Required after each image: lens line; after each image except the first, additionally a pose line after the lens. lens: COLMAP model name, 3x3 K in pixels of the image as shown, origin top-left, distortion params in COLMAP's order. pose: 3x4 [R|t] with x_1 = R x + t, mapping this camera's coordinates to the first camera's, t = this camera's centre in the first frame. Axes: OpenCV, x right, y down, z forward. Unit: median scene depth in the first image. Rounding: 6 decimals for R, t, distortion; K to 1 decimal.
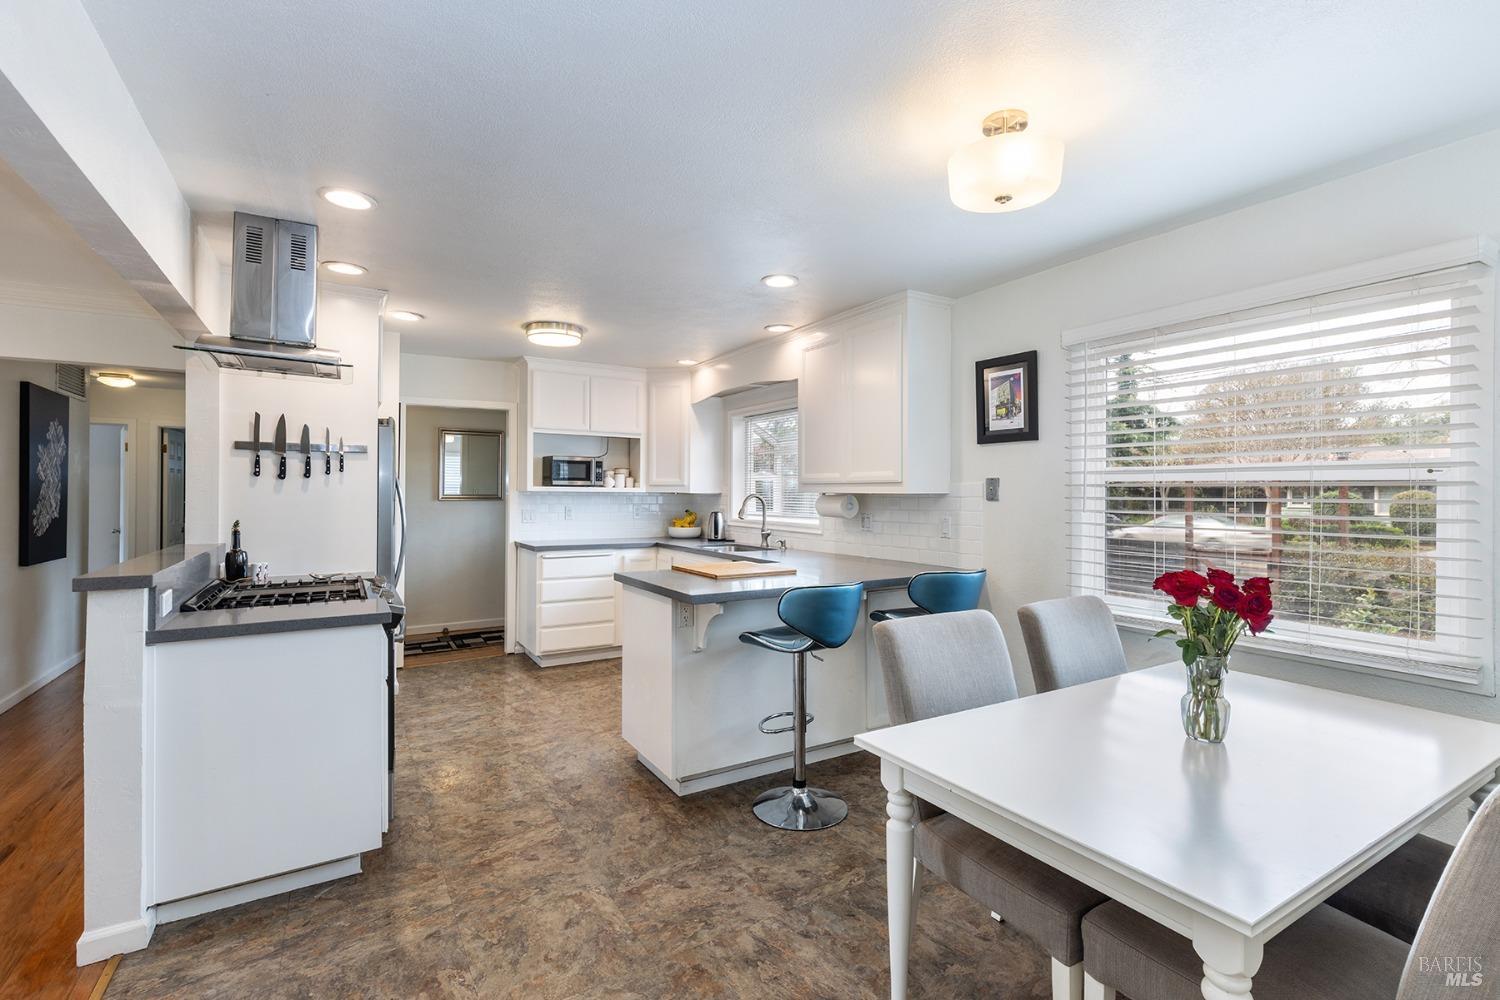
lens RADIAL K [[673.0, 0, 757.7], [0, 673.0, 487.7], [0, 0, 1]] dist [0.006685, -0.000610]
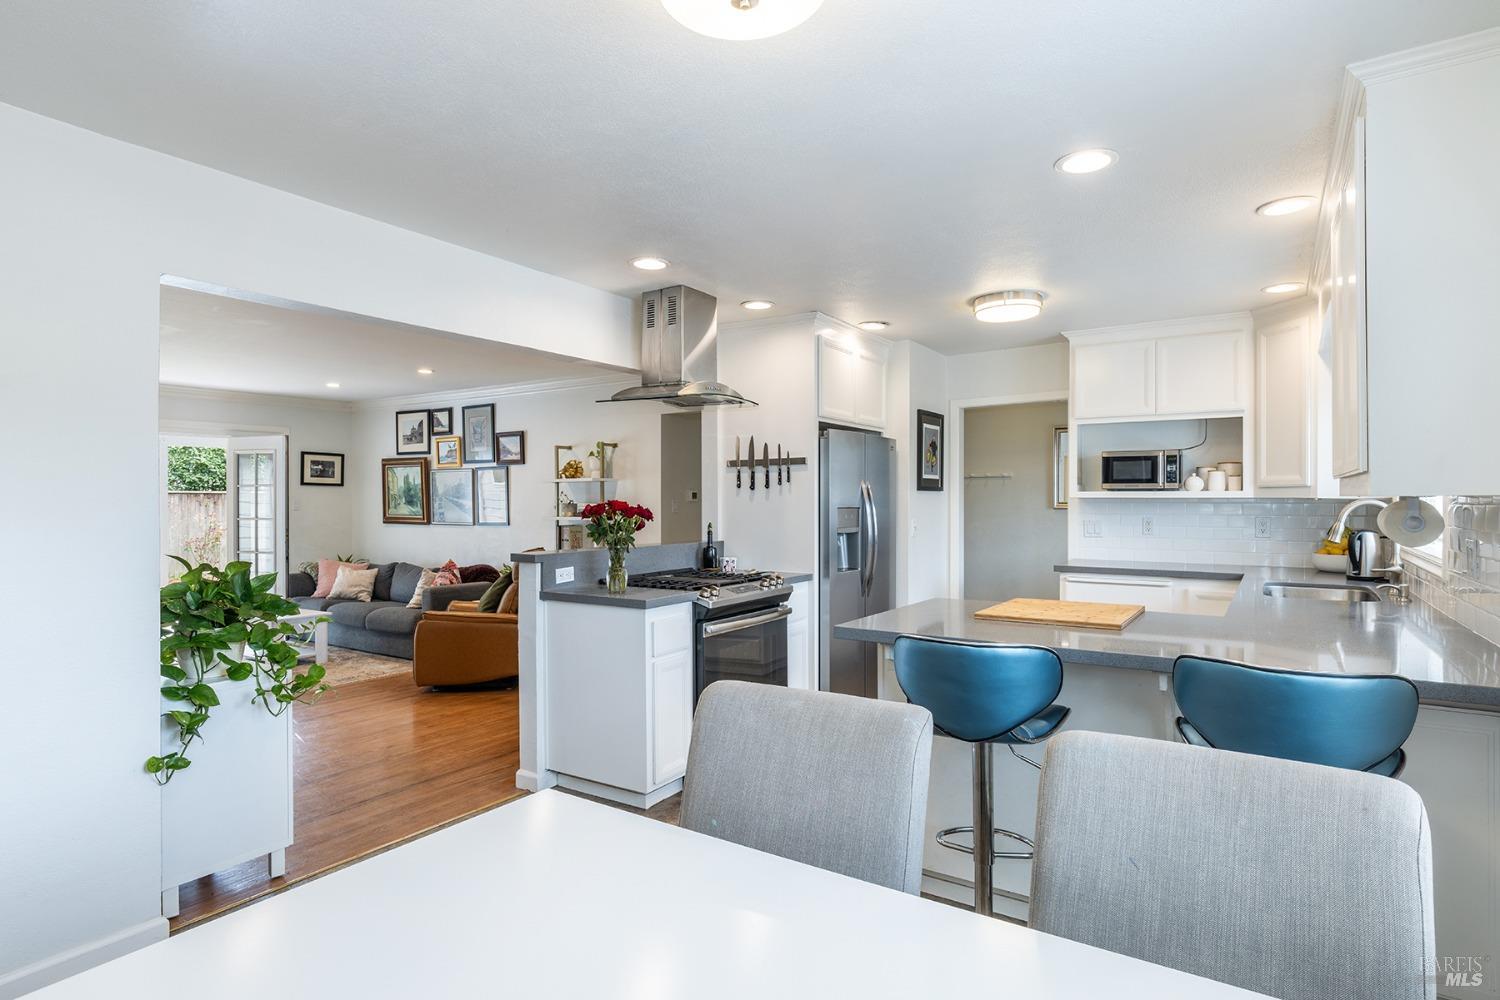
lens RADIAL K [[788.7, 0, 761.1], [0, 788.7, 490.2], [0, 0, 1]] dist [-0.002153, -0.000324]
pose [[0.425893, -0.017417, -0.904606, 0.537228], [0.011978, 0.999836, -0.013611, 0.007029], [0.904694, -0.005038, 0.426032, 0.387897]]
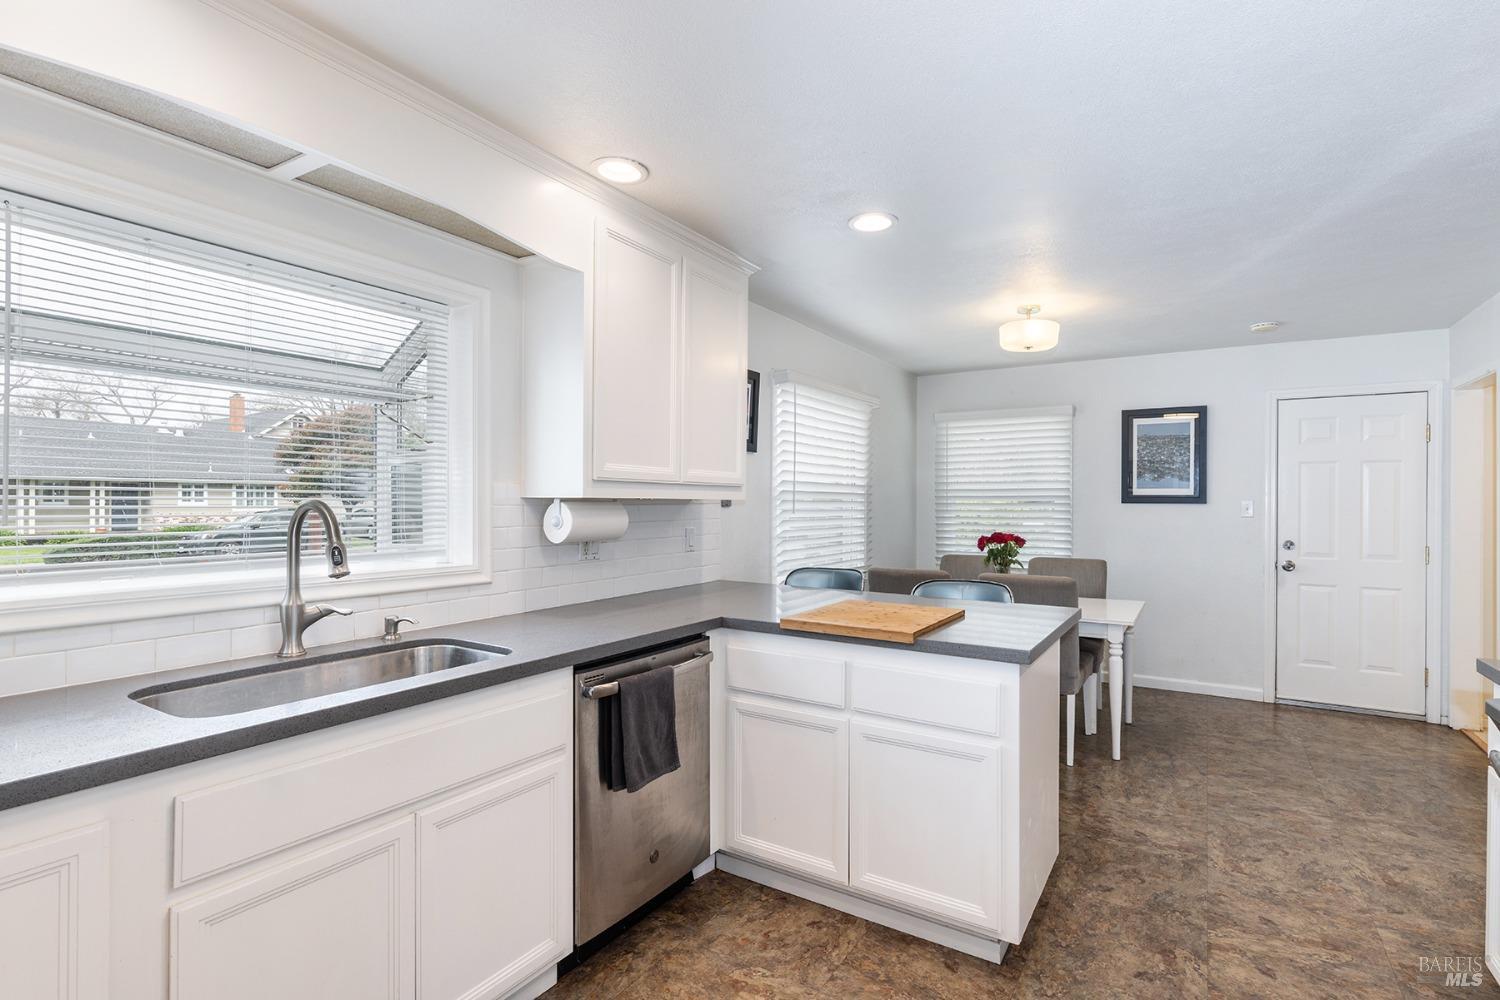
lens RADIAL K [[723.7, 0, 757.8], [0, 723.7, 501.5], [0, 0, 1]] dist [0.000190, -0.000054]
pose [[-0.447667, -0.004778, 0.894188, -0.602651], [-0.013413, 0.999909, -0.001372, 0.011876], [-0.894100, -0.012608, -0.447690, 1.390708]]
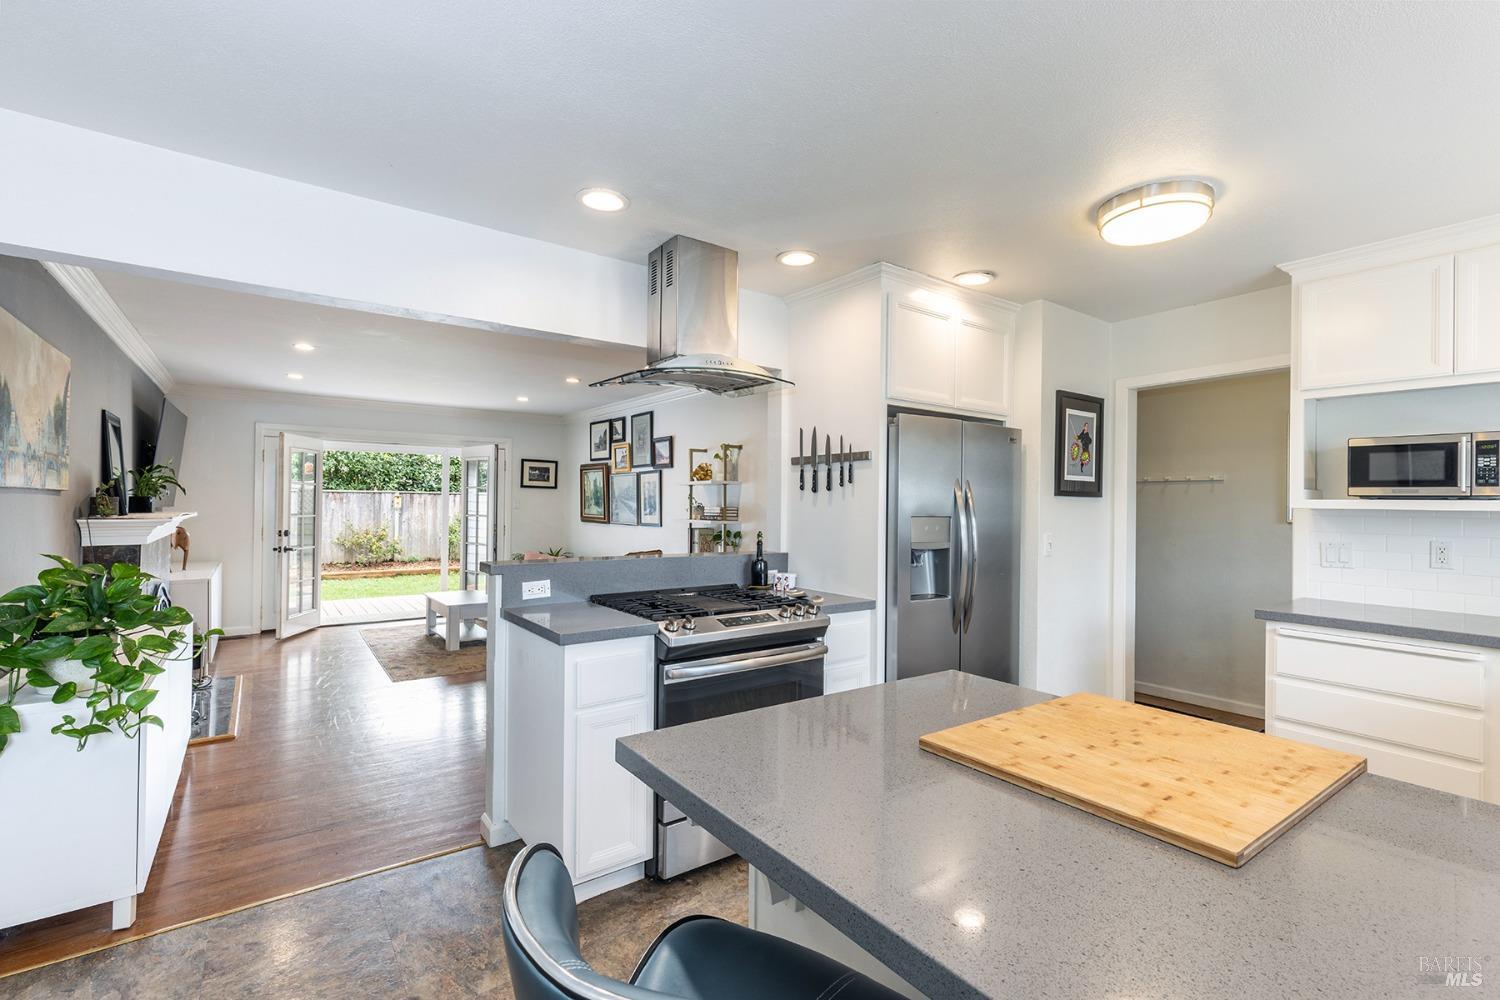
lens RADIAL K [[673.0, 0, 765.1], [0, 673.0, 494.3], [0, 0, 1]] dist [0.006685, -0.000610]
pose [[0.085021, -0.018270, -0.996212, 0.254080], [-0.003060, 0.999822, -0.018597, 0.008263], [0.996374, 0.004629, 0.084950, 0.789570]]
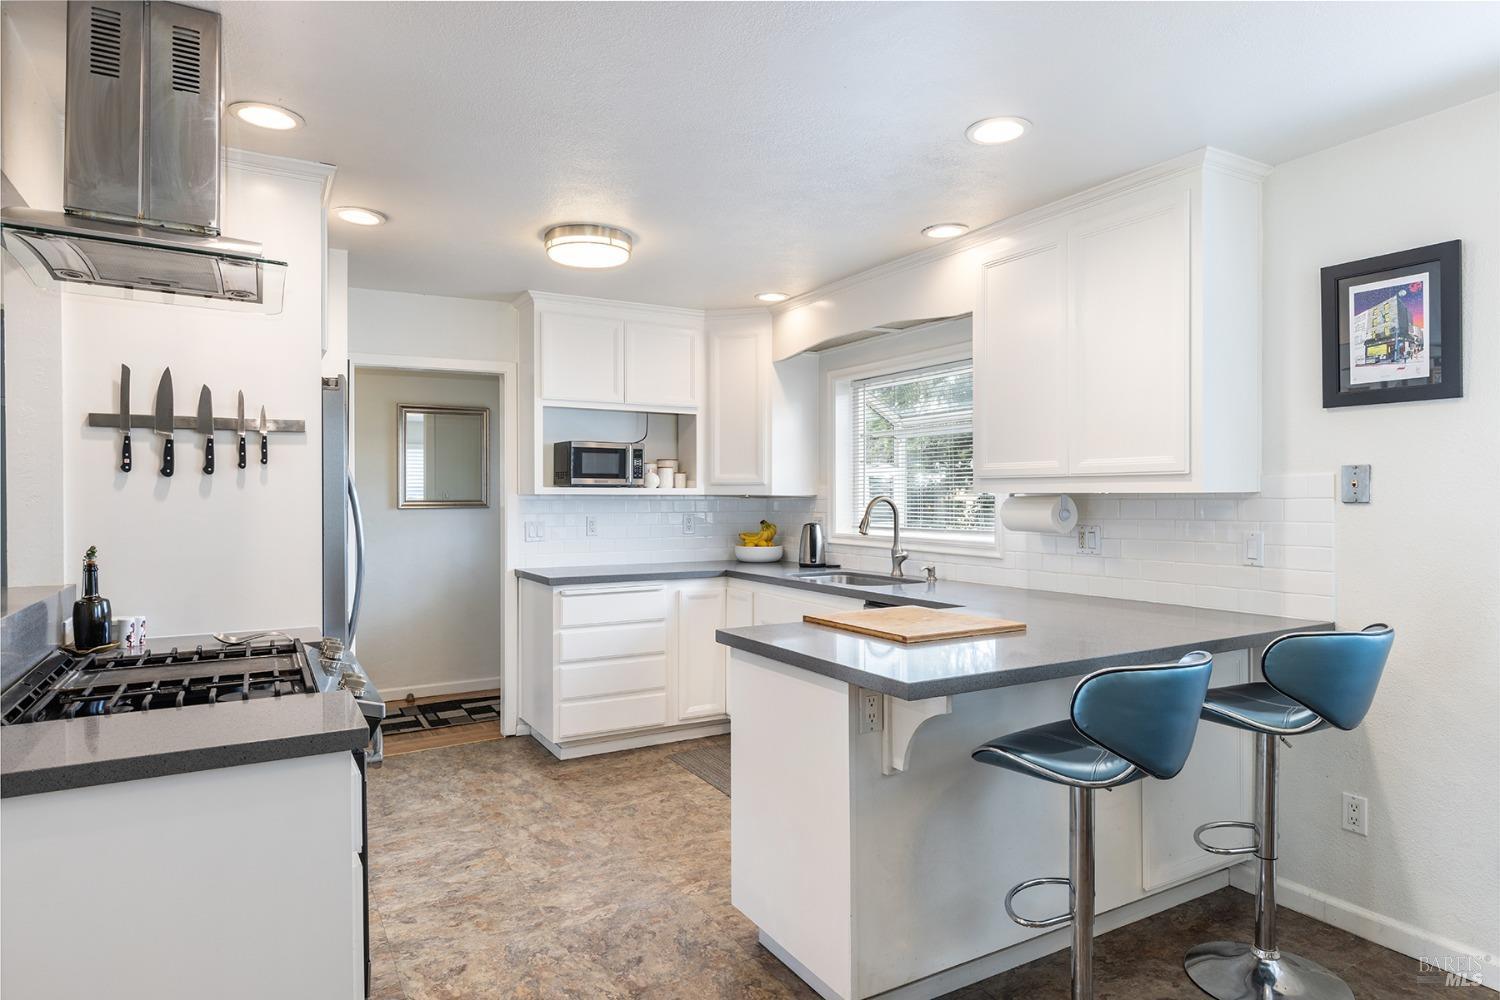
lens RADIAL K [[866.7, 0, 757.8], [0, 866.7, 498.1], [0, 0, 1]] dist [0.005426, -0.000987]
pose [[0.999598, -0.007075, -0.027461, -0.147802], [0.007367, 0.999917, 0.010532, 0.002334], [0.027384, -0.010730, 0.999567, 0.224991]]
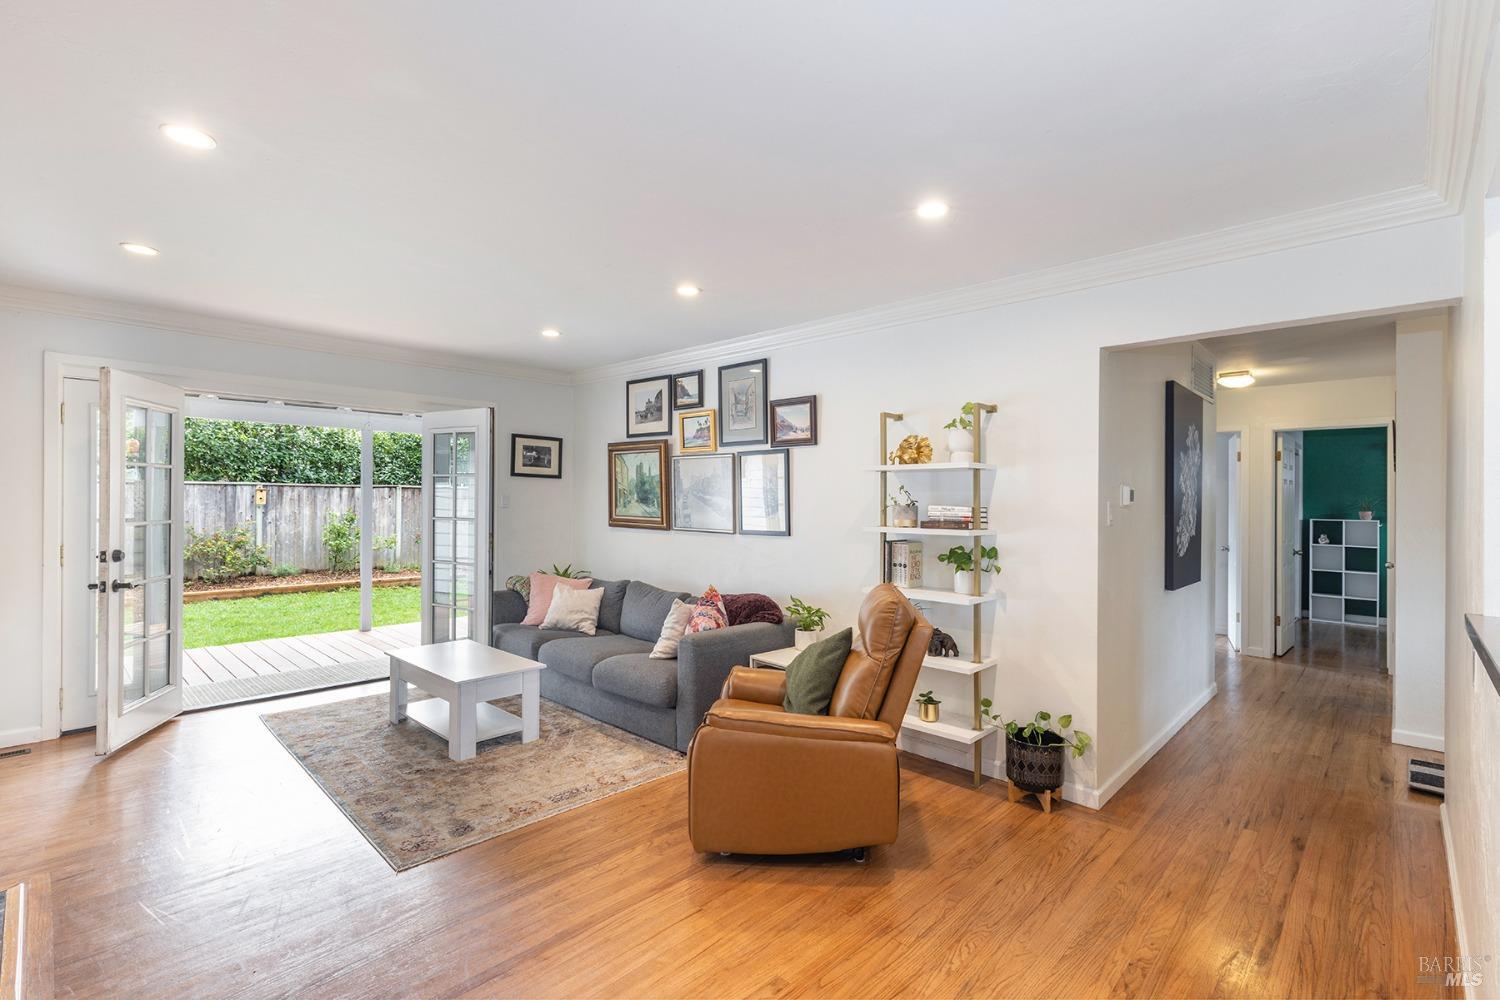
lens RADIAL K [[673.0, 0, 780.5], [0, 673.0, 499.9], [0, 0, 1]] dist [0.006685, -0.000610]
pose [[0.270367, -0.002604, -0.962754, -0.447913], [-0.002414, 0.999991, -0.003383, 0.003200], [0.962754, 0.003239, 0.270359, 0.330918]]
